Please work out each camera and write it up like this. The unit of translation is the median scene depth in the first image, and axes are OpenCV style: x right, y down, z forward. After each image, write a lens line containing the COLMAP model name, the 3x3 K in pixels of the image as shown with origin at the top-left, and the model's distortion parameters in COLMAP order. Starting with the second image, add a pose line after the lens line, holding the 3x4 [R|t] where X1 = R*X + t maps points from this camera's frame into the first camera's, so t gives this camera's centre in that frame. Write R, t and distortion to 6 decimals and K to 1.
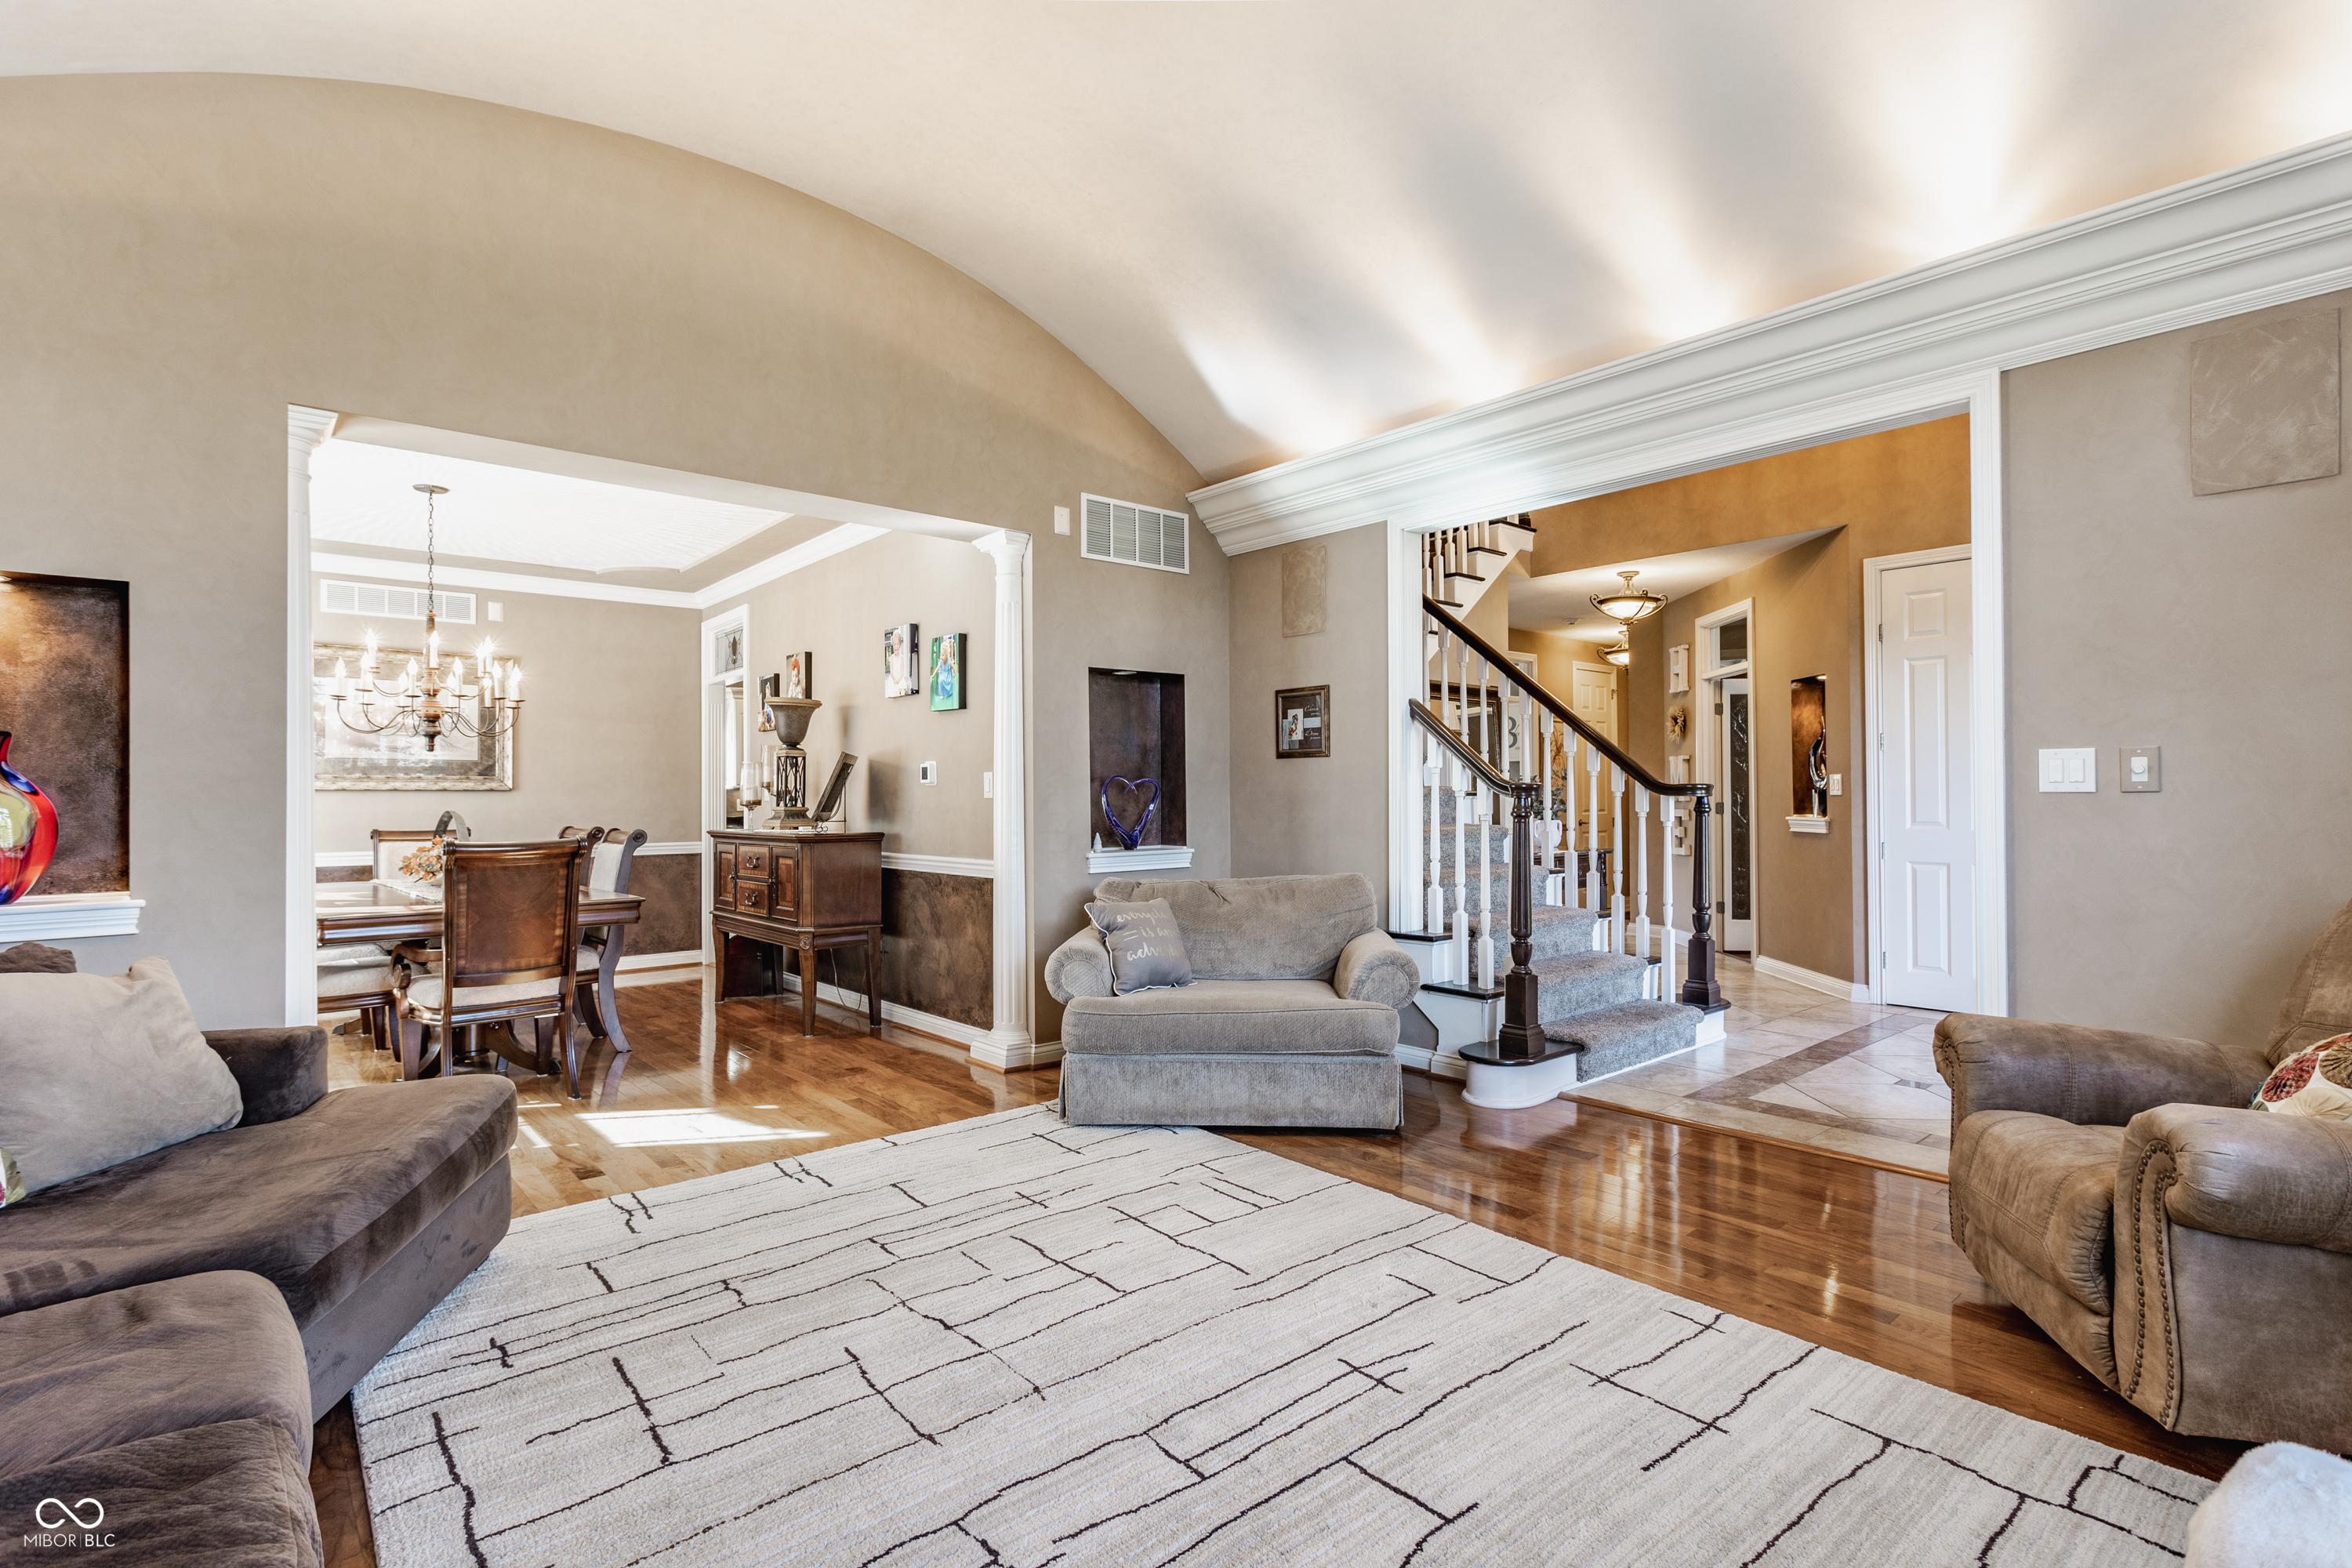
lens RADIAL K [[1106.8, 0, 1178.8], [0, 1106.8, 792.4], [0, 0, 1]] dist [-0.000438, 0.001545]
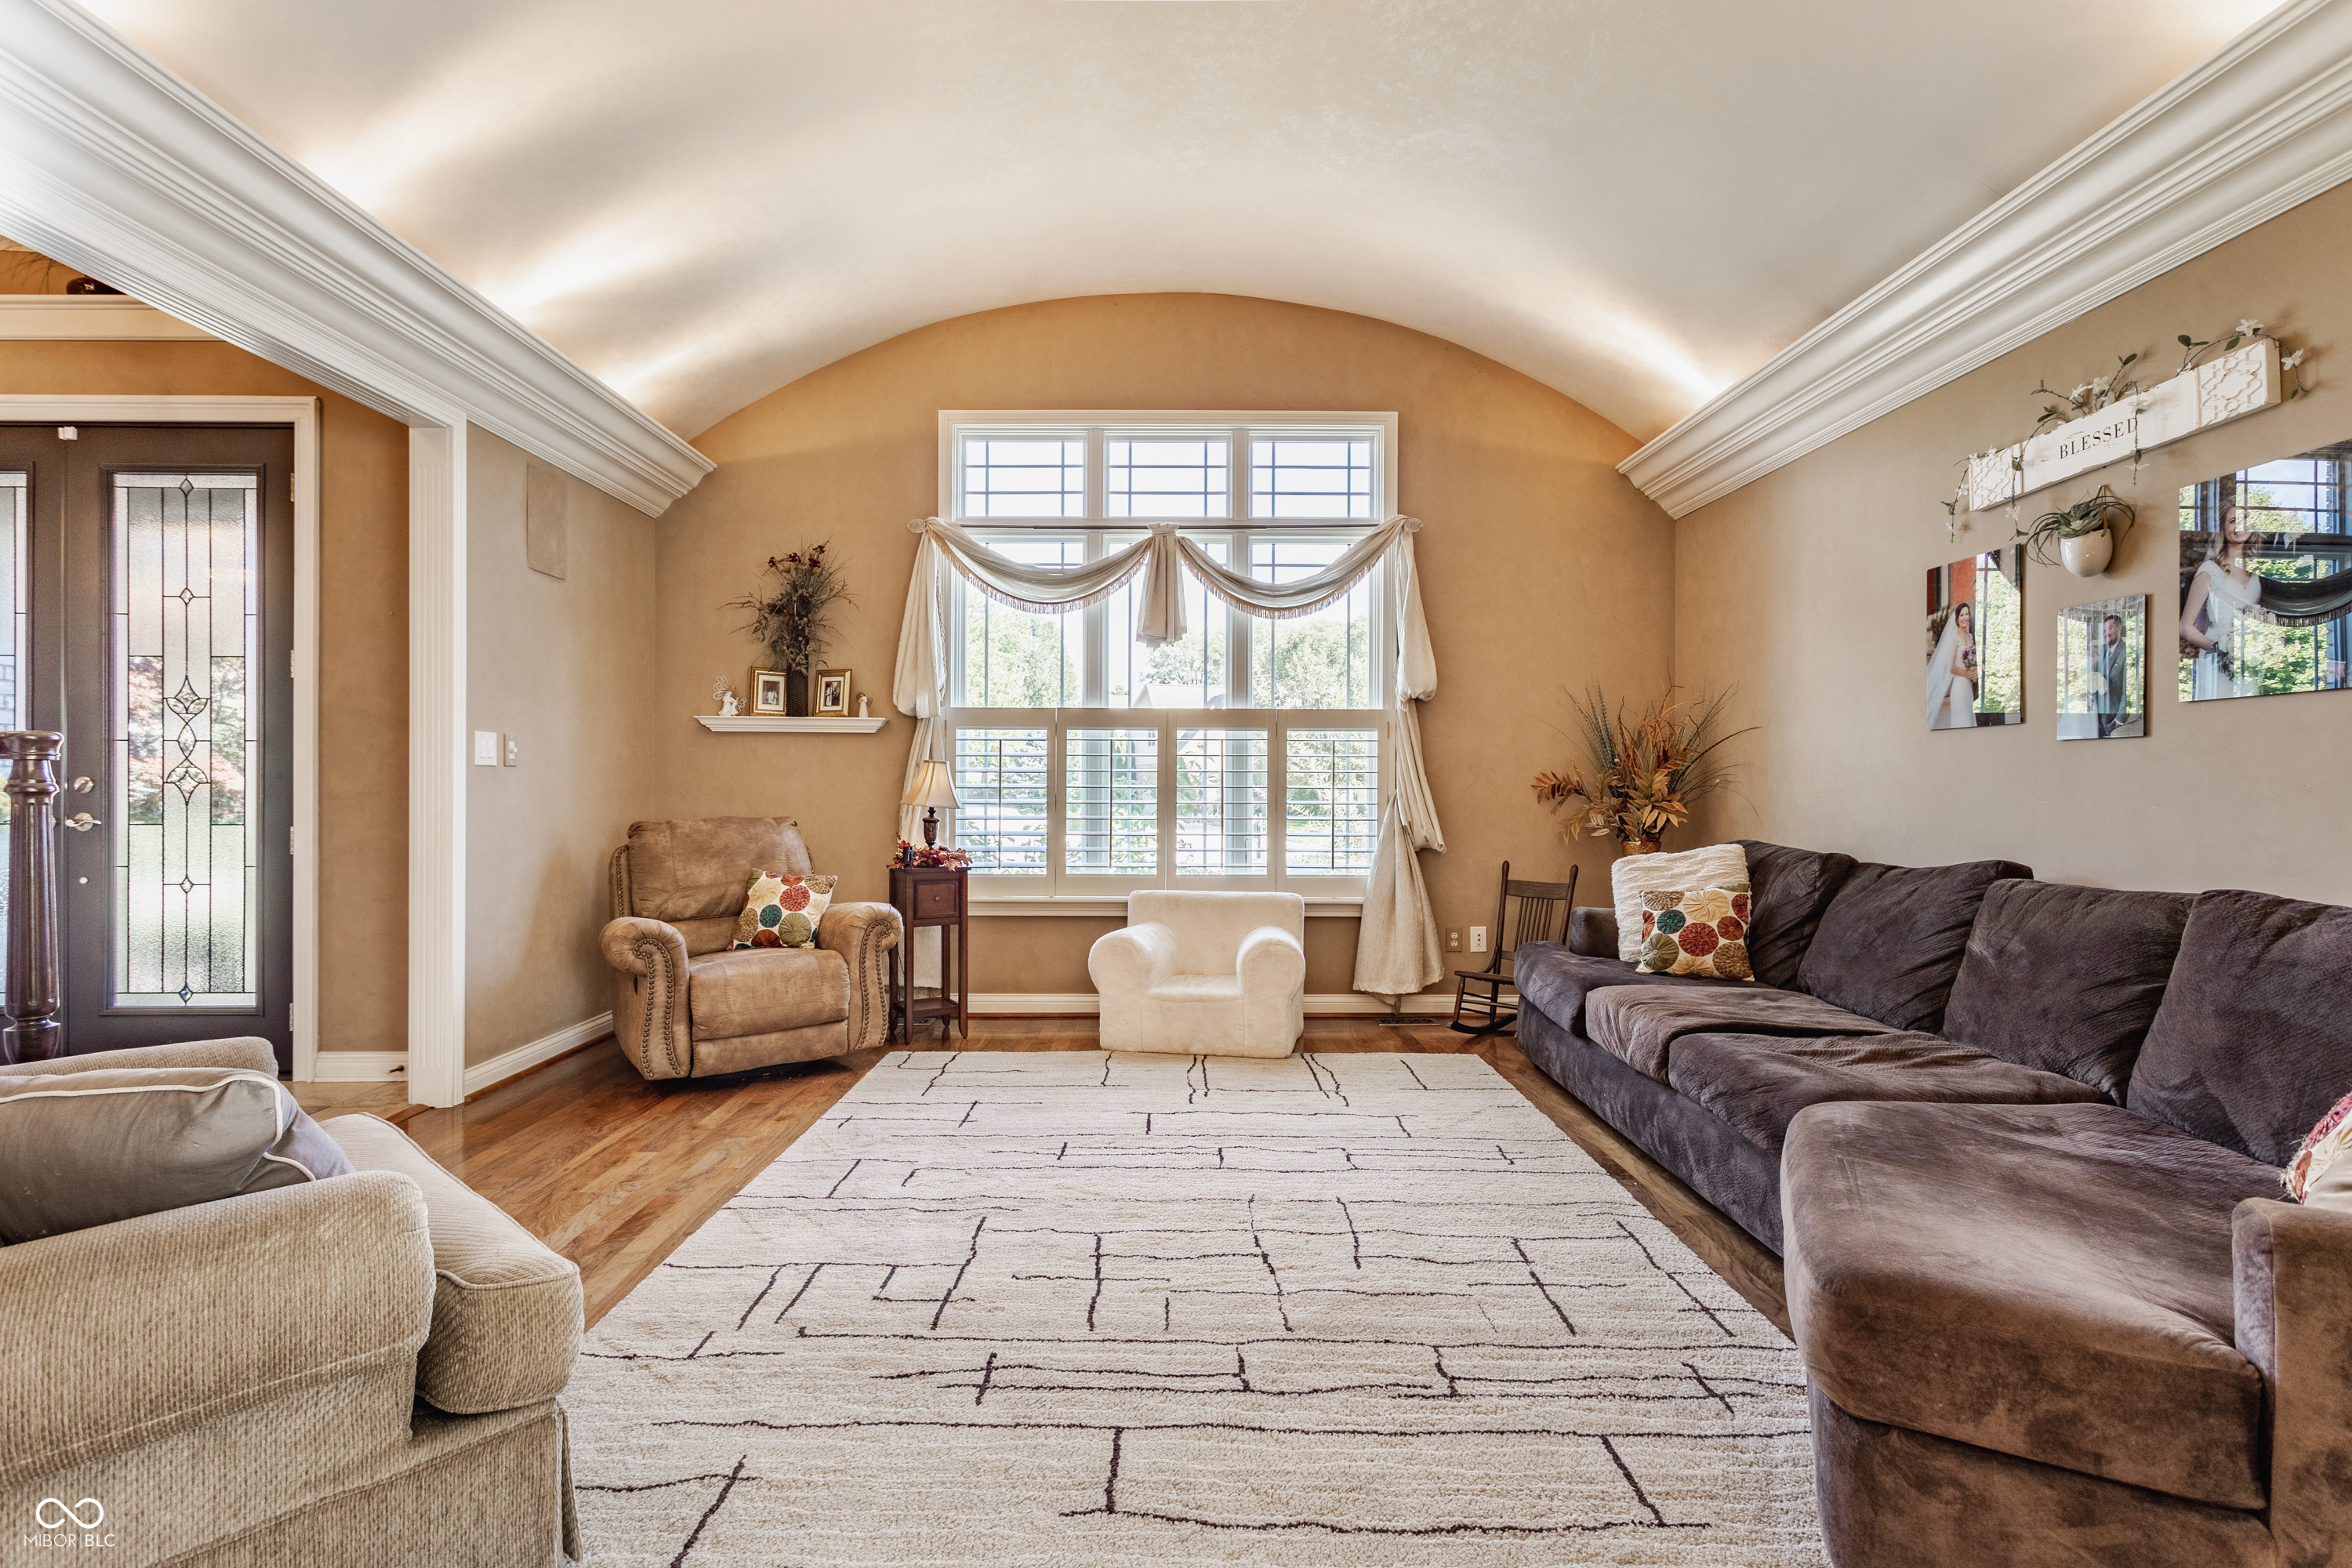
lens RADIAL K [[1106.8, 0, 1162.7], [0, 1106.8, 777.3], [0, 0, 1]] dist [-0.000438, 0.001545]
pose [[-0.758387, 0.010756, 0.651716, -0.661261], [0.001024, 0.999882, -0.015311, 0.034798], [-0.651804, -0.010944, -0.758308, 1.493908]]
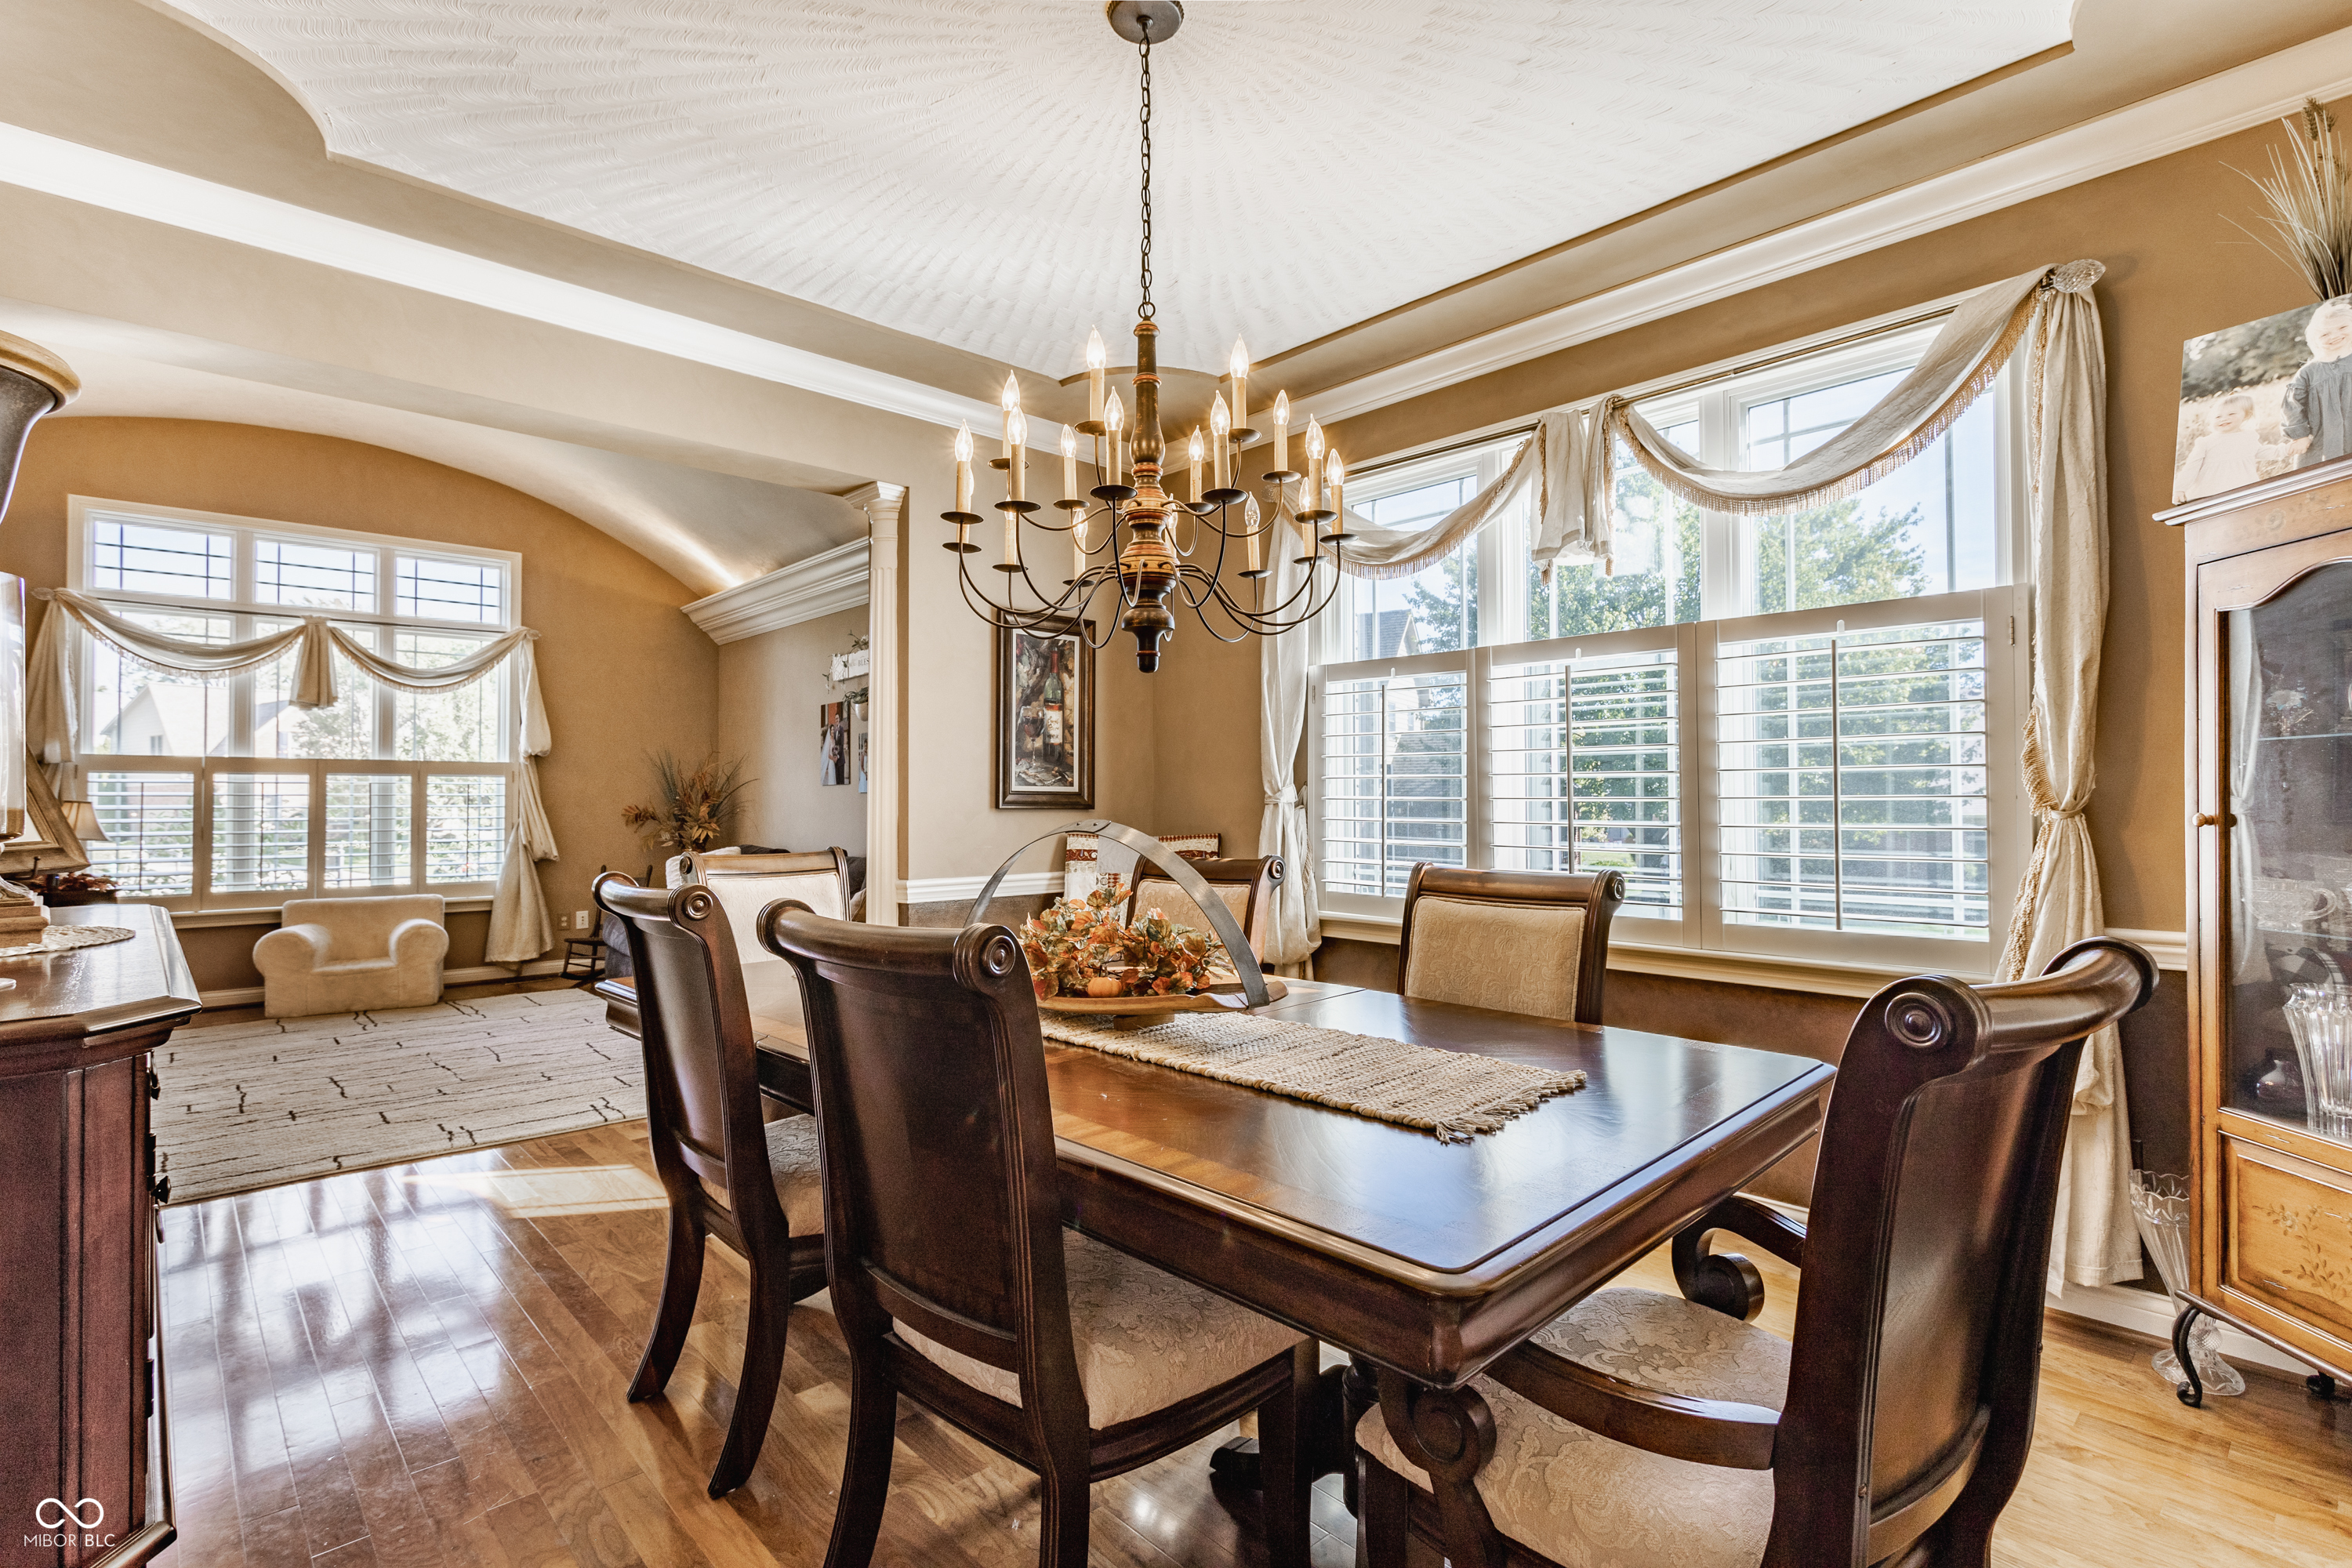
lens RADIAL K [[1106.8, 0, 1167.1], [0, 1106.8, 778.9], [0, 0, 1]] dist [-0.000438, 0.001545]
pose [[-0.999012, 0.019448, -0.039969, -1.251773], [0.020746, 0.999262, -0.032330, 0.051123], [0.039311, -0.033128, -0.998678, 2.657326]]
